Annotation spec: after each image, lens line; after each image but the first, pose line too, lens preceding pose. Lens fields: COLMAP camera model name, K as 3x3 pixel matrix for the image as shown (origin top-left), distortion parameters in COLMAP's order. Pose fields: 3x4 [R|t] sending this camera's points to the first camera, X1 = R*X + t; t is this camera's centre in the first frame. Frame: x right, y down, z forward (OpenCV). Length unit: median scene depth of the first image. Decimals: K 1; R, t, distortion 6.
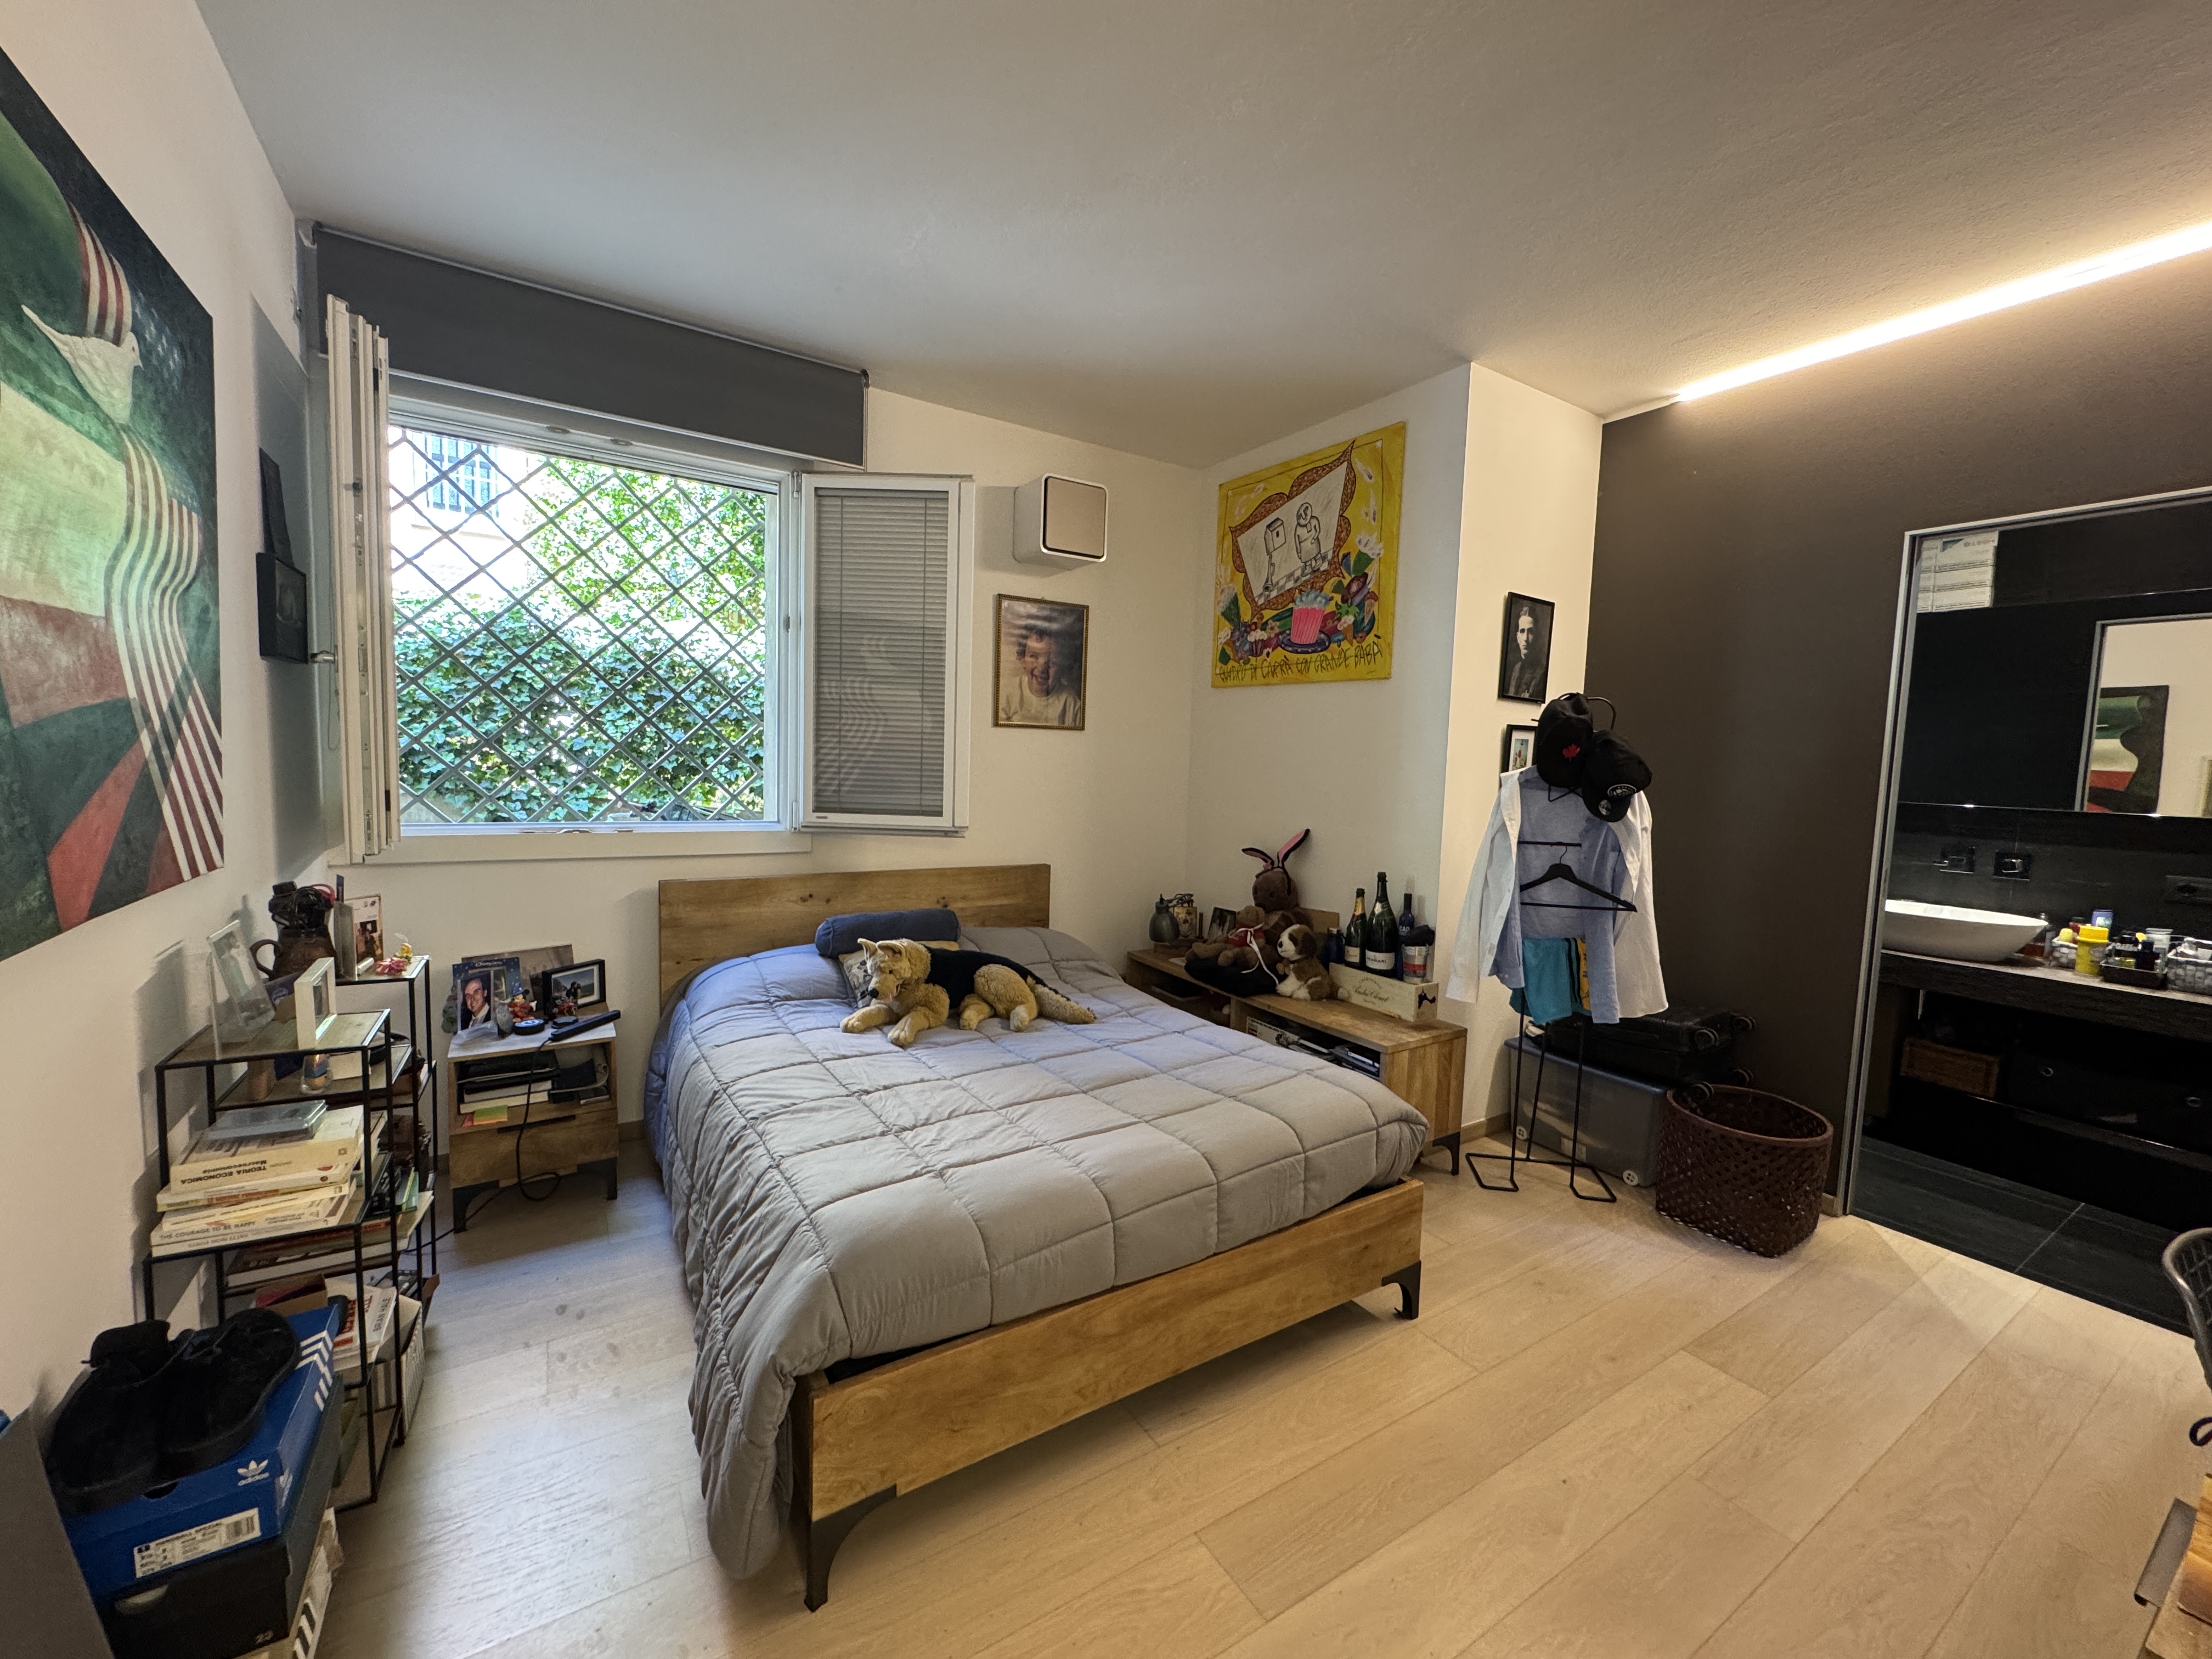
lens RADIAL K [[886.5, 0, 1109.8], [0, 886.5, 827.2], [0, 0, 1]] dist [-0.004134, 0.000625]
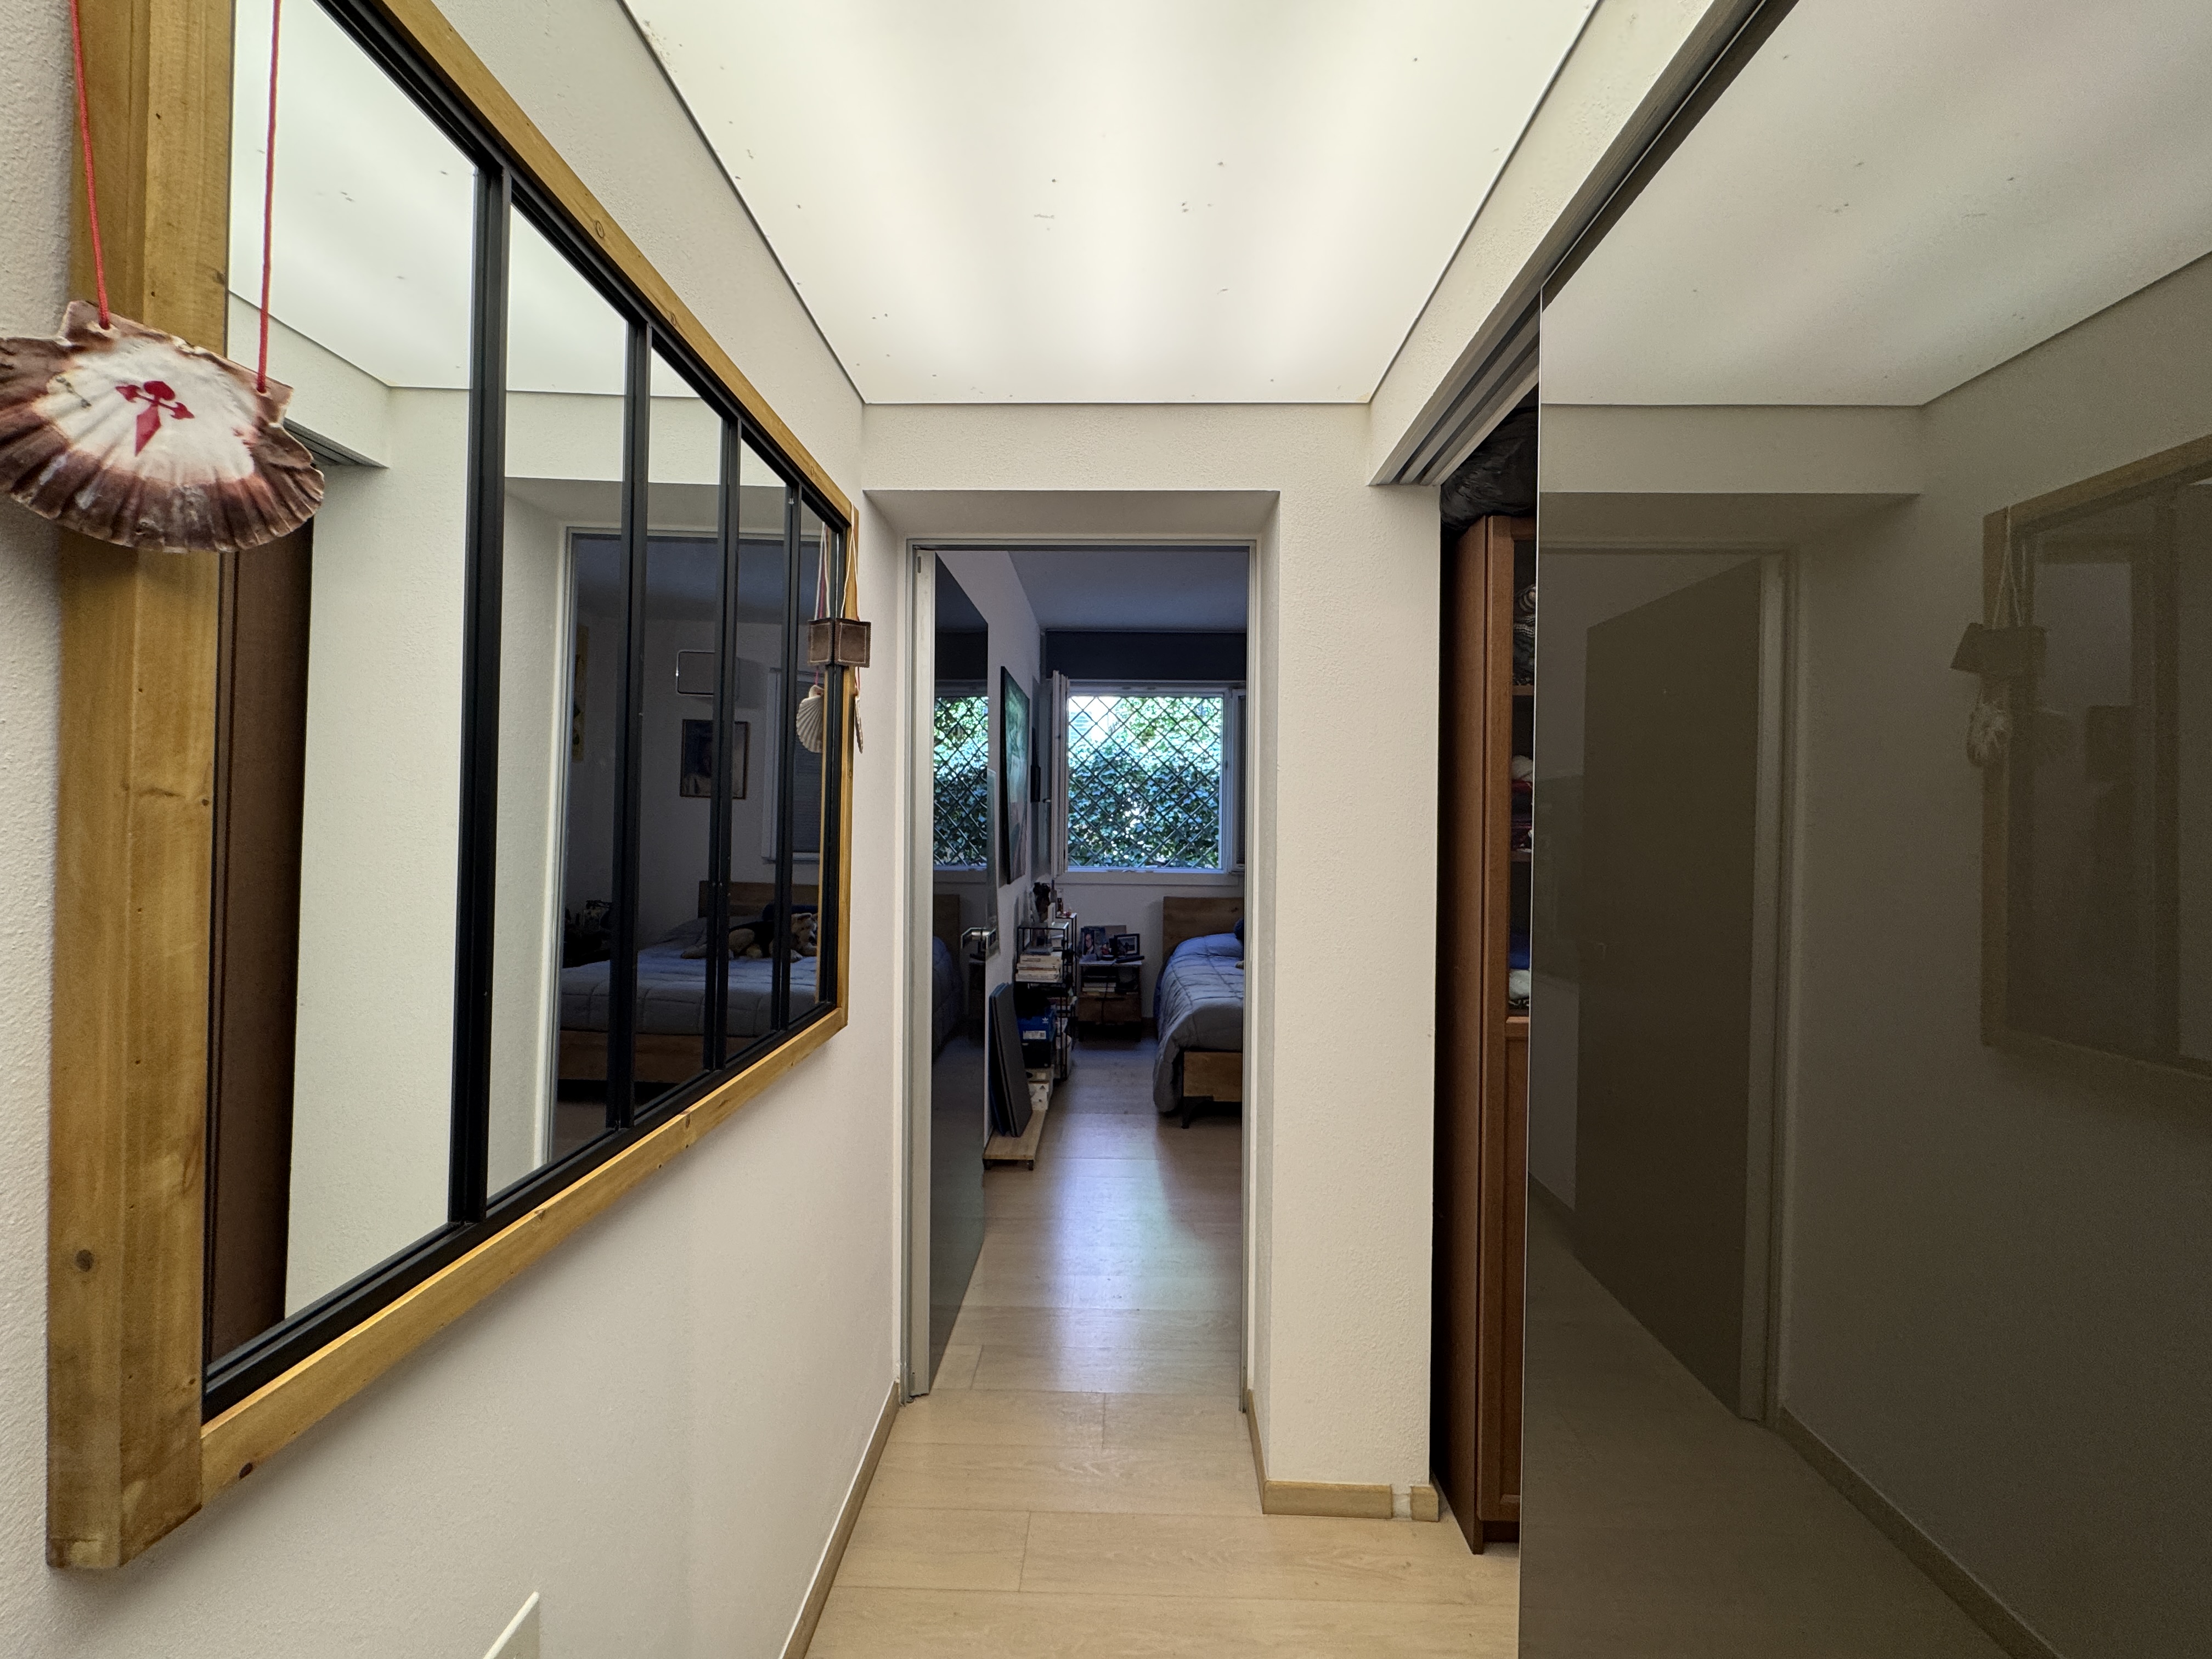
lens RADIAL K [[886.5, 0, 1104.9], [0, 886.5, 822.1], [0, 0, 1]] dist [-0.004134, 0.000625]
pose [[0.829749, -0.021854, -0.557708, 0.593444], [-0.028473, 0.996275, -0.081403, 0.068221], [0.557409, 0.083424, 0.826036, -0.884551]]
